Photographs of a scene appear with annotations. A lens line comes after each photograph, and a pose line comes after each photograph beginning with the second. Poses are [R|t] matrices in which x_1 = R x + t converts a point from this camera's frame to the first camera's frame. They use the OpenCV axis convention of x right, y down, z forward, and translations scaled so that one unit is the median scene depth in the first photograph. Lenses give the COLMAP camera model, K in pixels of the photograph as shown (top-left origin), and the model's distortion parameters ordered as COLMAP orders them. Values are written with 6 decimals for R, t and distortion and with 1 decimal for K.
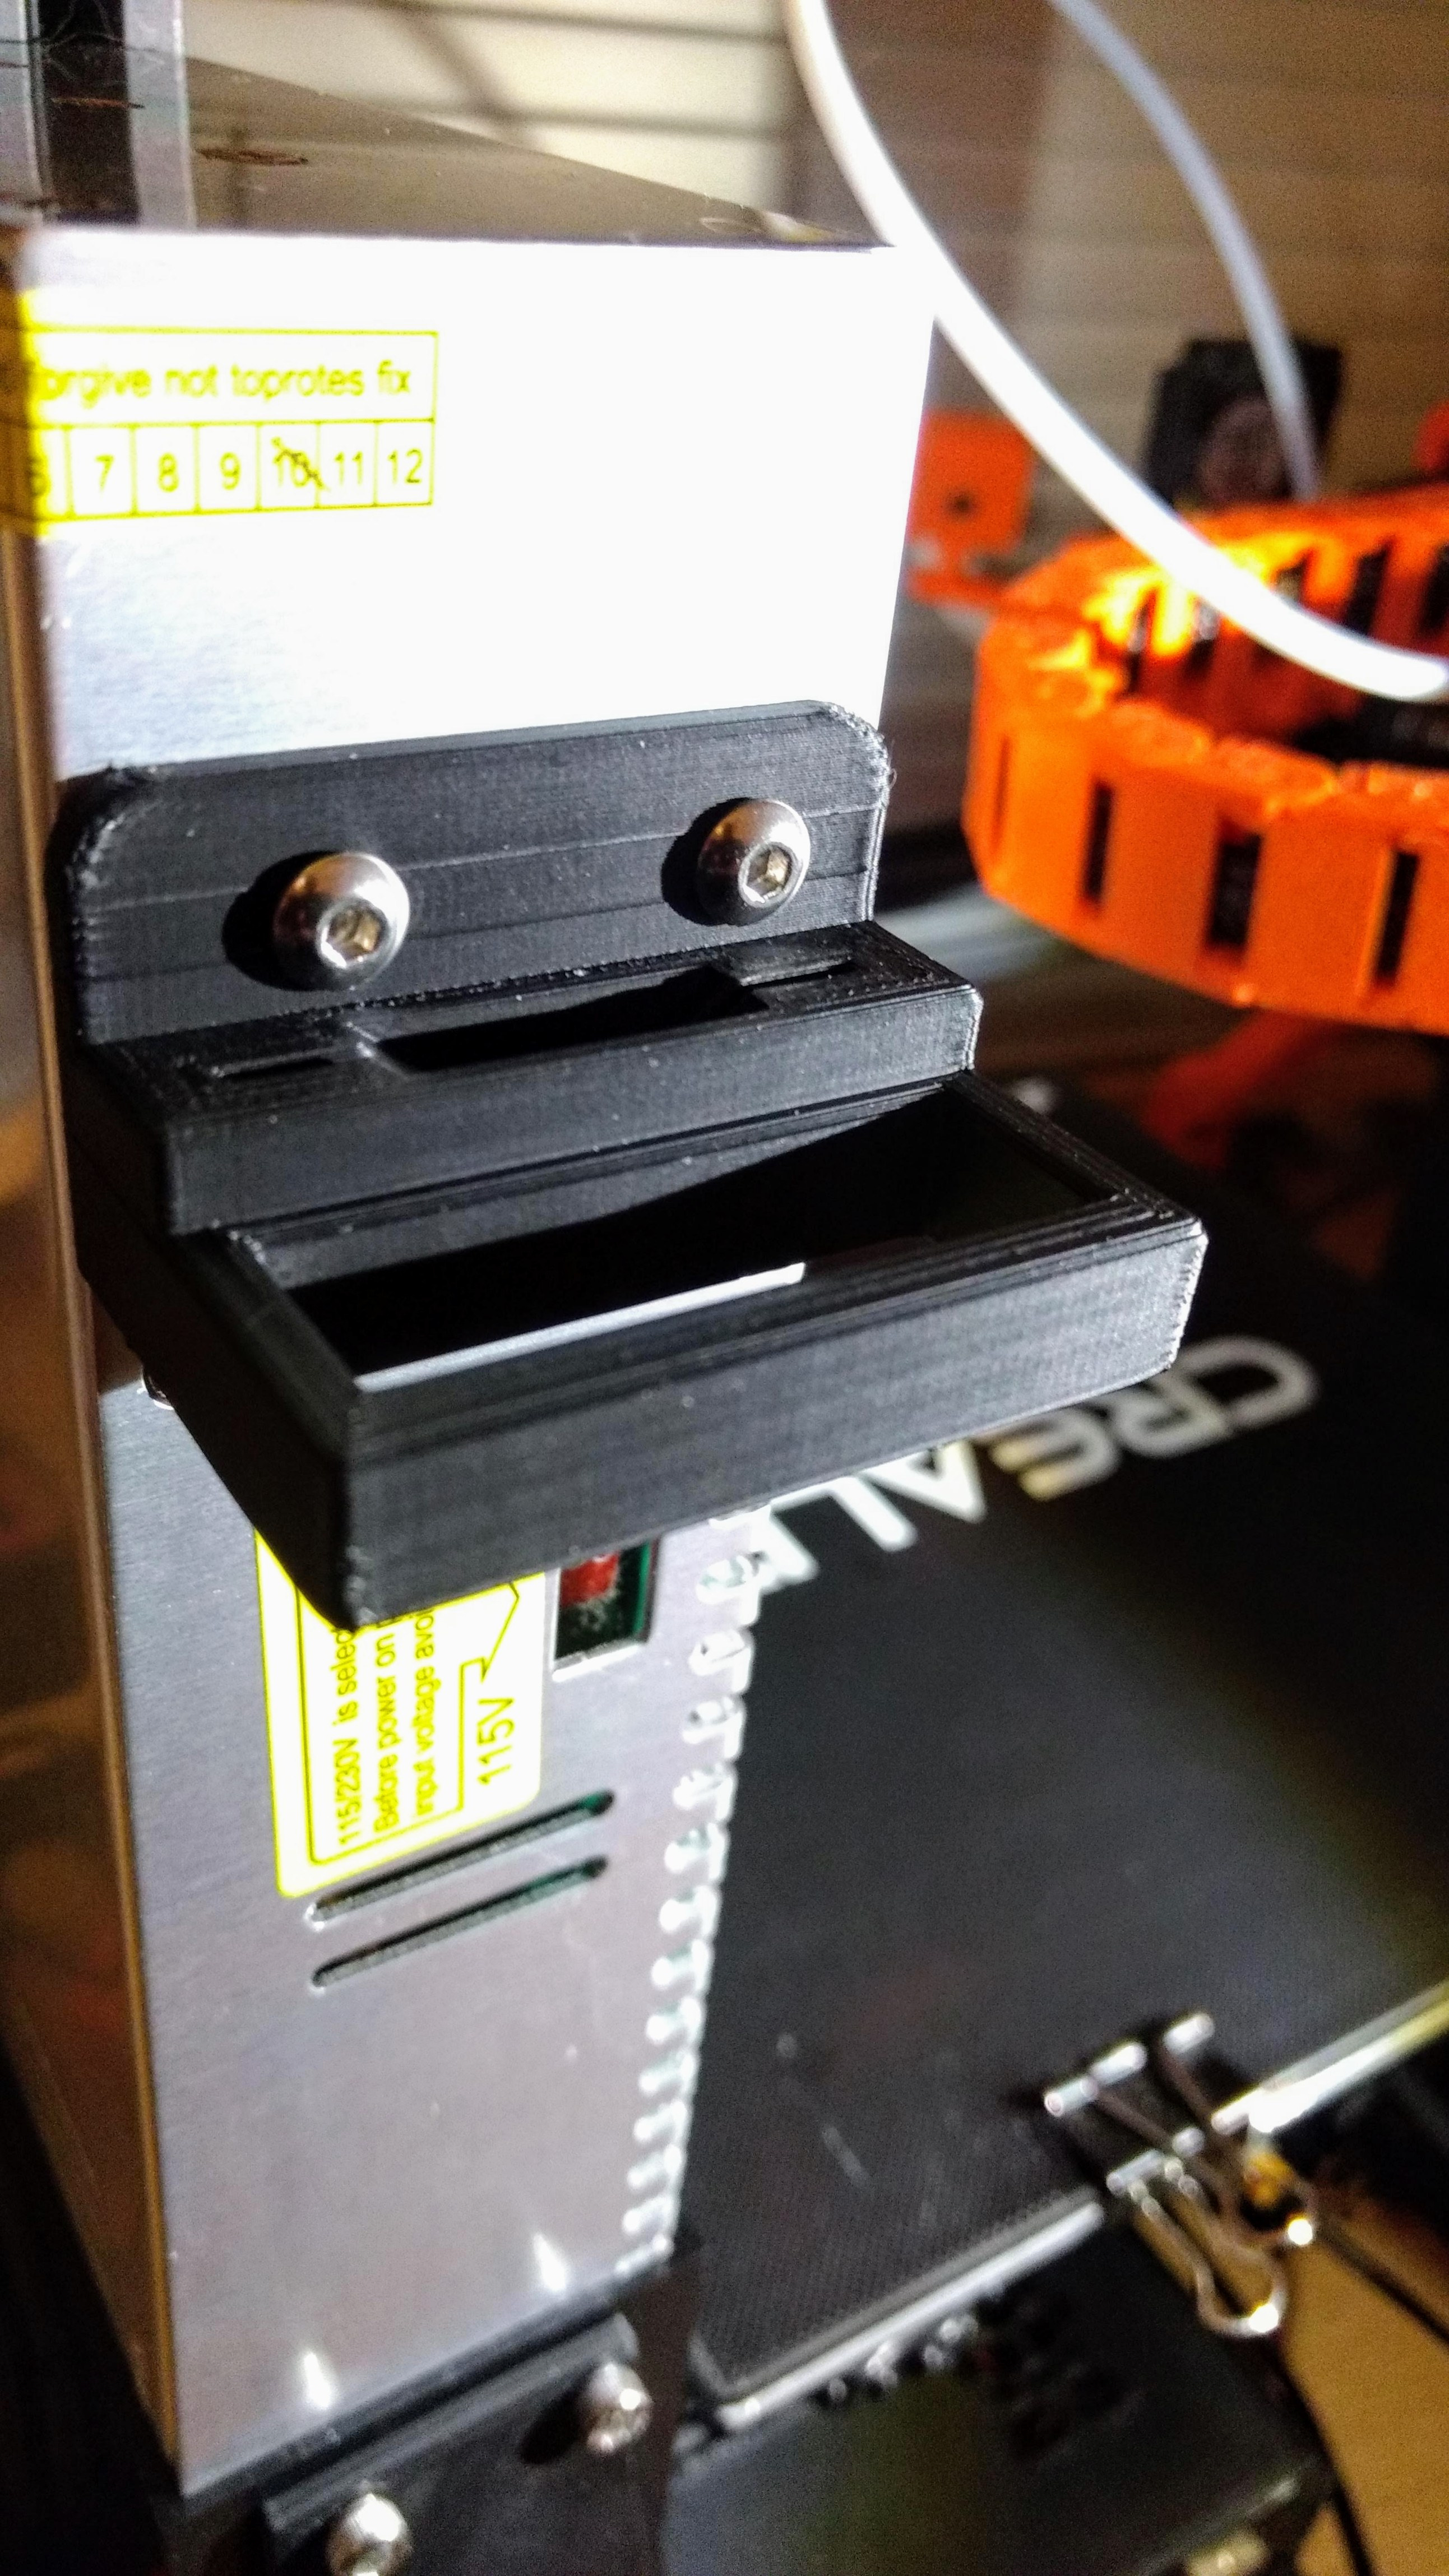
lens RADIAL K [[2073.9, 0, 724.5], [0, 2073.9, 1288.0], [0, 0, 1]] dist [0.003456, -0.000913]
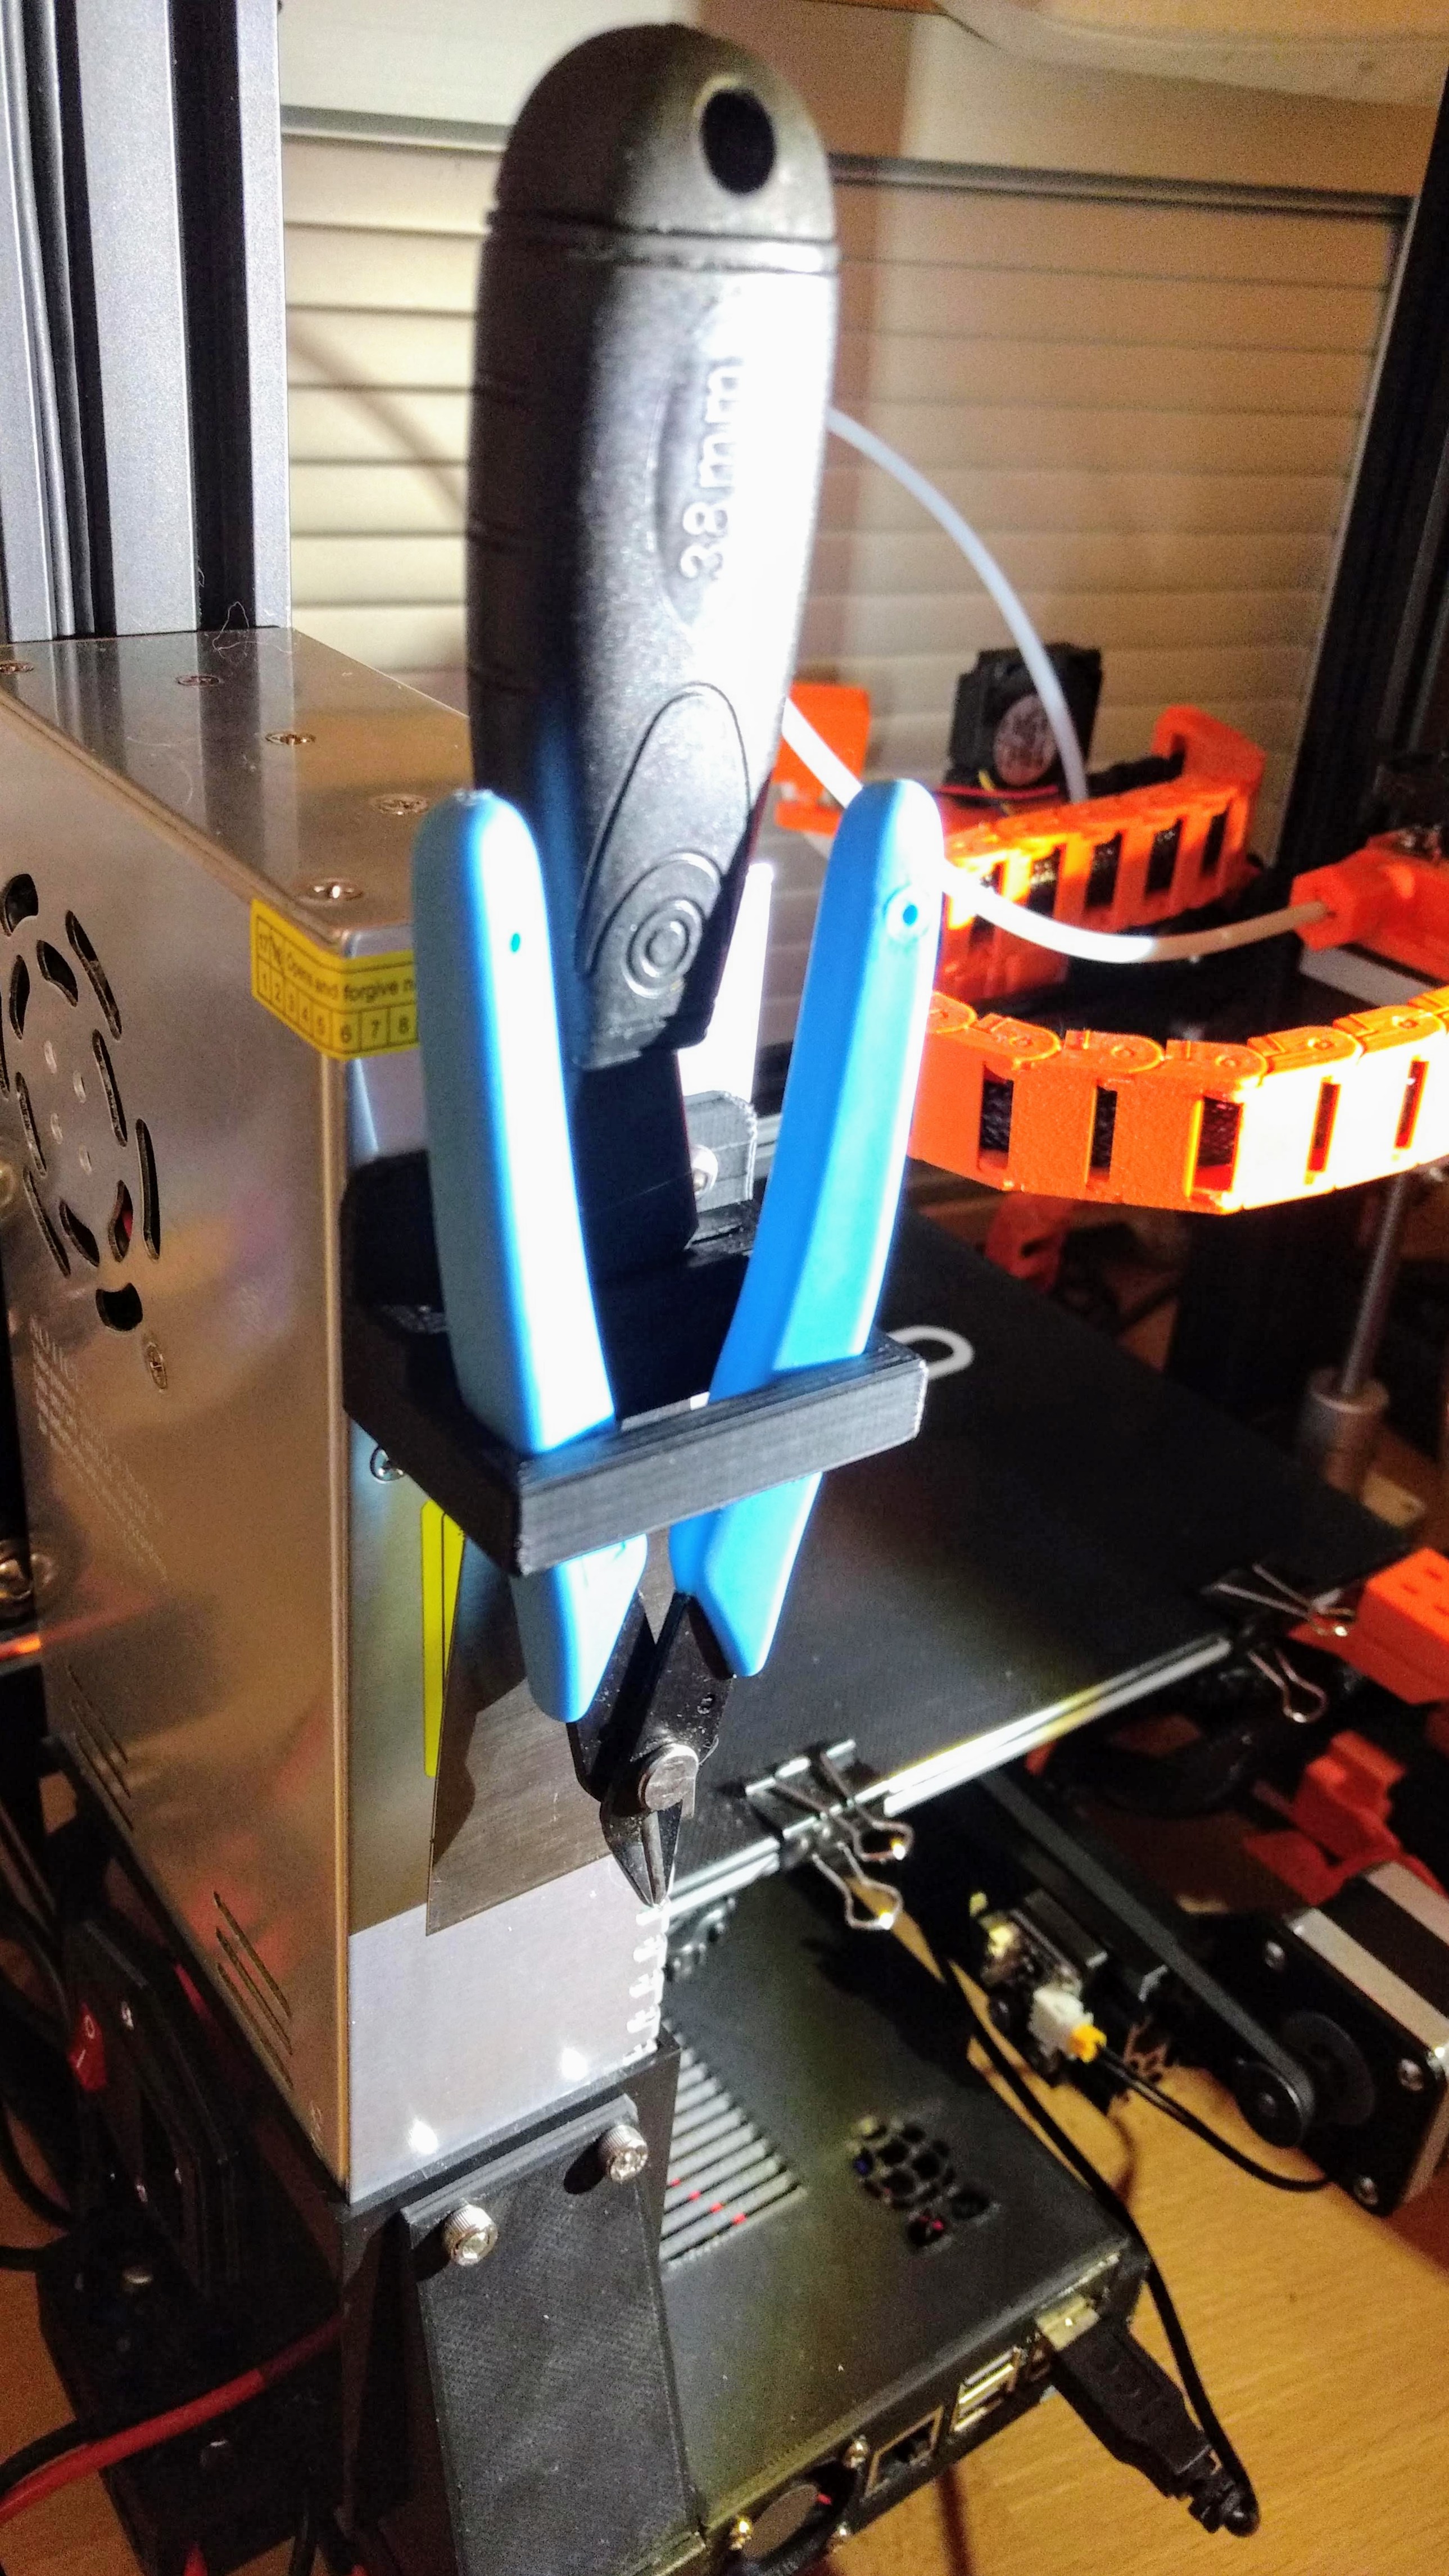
lens RADIAL K [[2074.0, 0, 724.5], [0, 2074.0, 1288.0], [0, 0, 1]] dist [0.003456, -0.000913]
pose [[0.998015, -0.040839, 0.047937, -0.039301], [0.043030, 0.998033, -0.045595, -0.014475], [-0.045980, 0.047567, 0.997809, -0.733503]]
